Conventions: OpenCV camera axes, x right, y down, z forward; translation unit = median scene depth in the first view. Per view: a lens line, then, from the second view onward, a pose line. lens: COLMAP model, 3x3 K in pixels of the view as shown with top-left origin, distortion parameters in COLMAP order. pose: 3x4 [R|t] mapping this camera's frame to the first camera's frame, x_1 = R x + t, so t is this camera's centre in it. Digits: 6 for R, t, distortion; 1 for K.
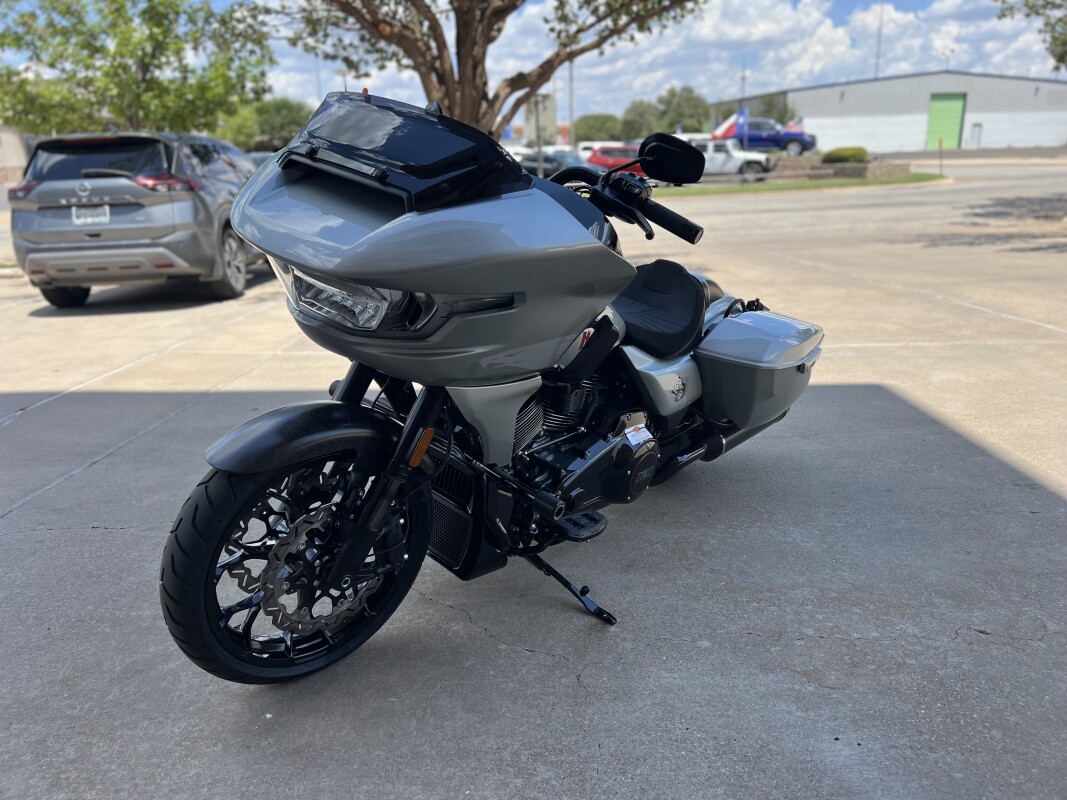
lens RADIAL K [[804.1, 0, 534.0], [0, 804.1, 400.7], [0, 0, 1]] dist [0.054240, -0.058663]
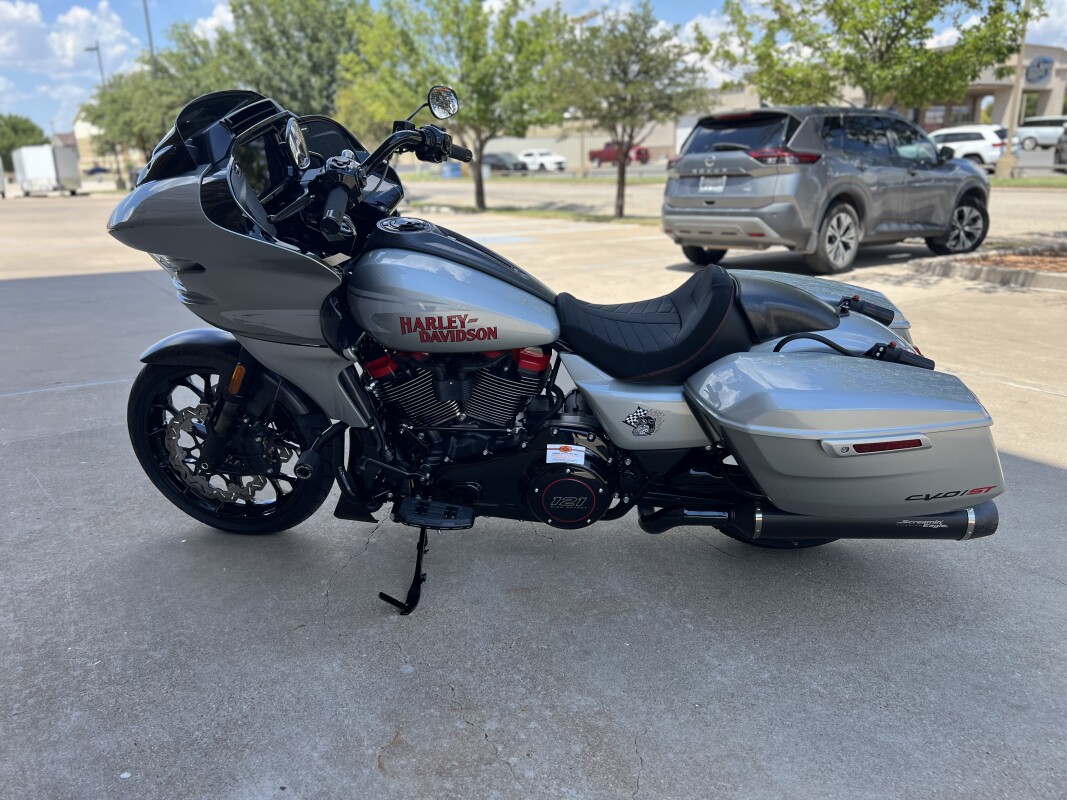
lens RADIAL K [[804.1, 0, 532.9], [0, 804.1, 405.6], [0, 0, 1]] dist [0.054240, -0.058663]
pose [[0.583249, 0.252116, -0.772177, 0.105690], [-0.220491, 0.964061, 0.148222, -0.018247], [0.781795, 0.083808, 0.617877, 0.057766]]
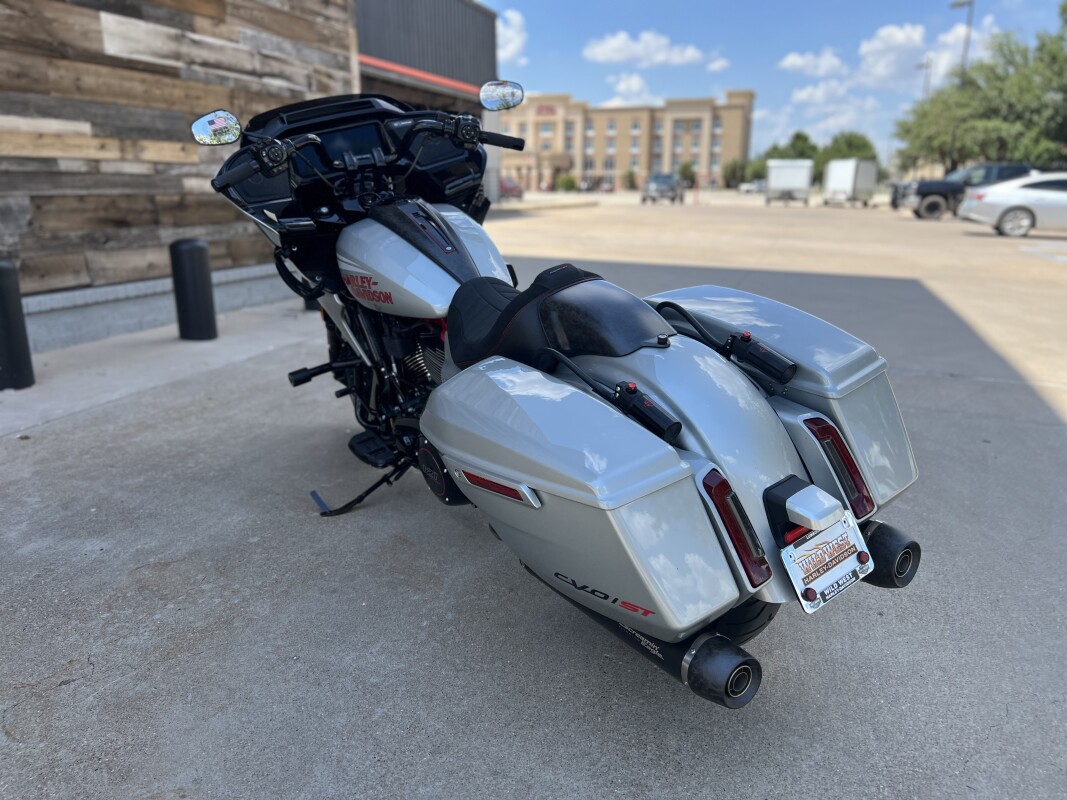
lens RADIAL K [[804.1, 0, 527.4], [0, 804.1, 406.1], [0, 0, 1]] dist [0.054240, -0.058663]
pose [[-0.290932, 0.282832, -0.913983, 0.126837], [-0.266775, 0.893436, 0.361391, -0.046439], [0.918798, 0.348968, -0.184476, 0.171502]]
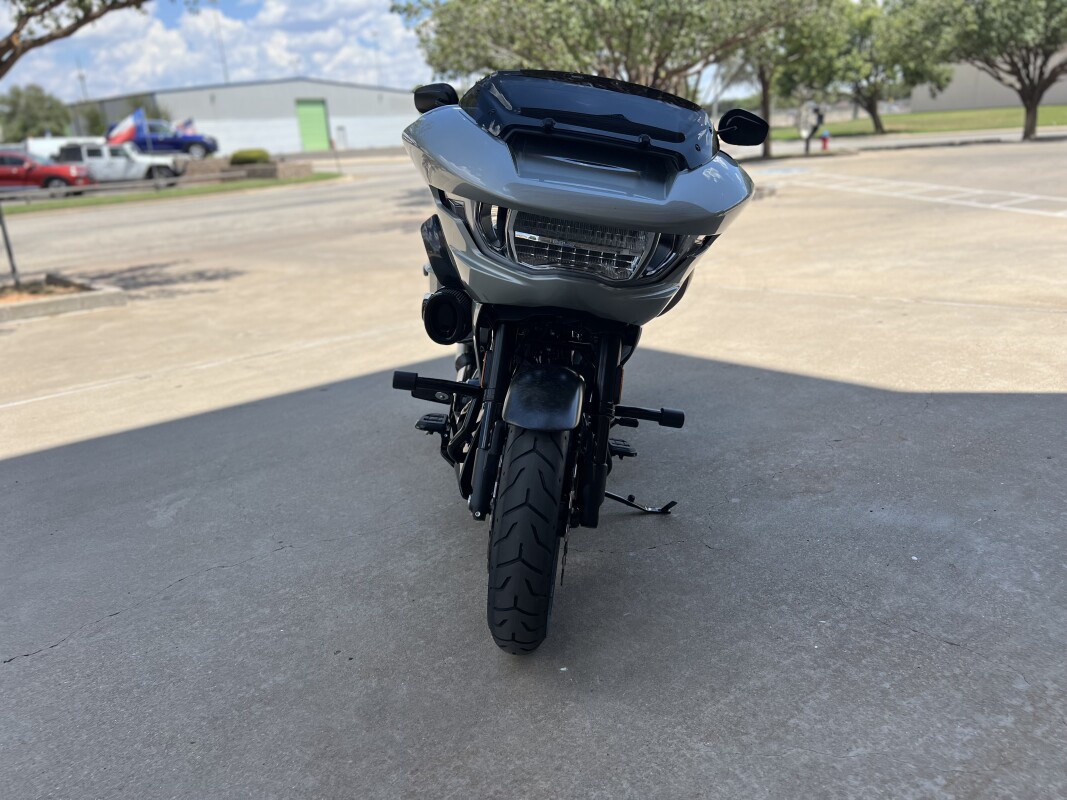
lens RADIAL K [[804.1, 0, 538.9], [0, 804.1, 394.0], [0, 0, 1]] dist [0.054240, -0.058663]
pose [[0.750349, -0.214558, 0.625253, -0.092672], [0.221762, 0.972750, 0.067672, -0.003532], [-0.622734, 0.087880, 0.777483, 0.017673]]
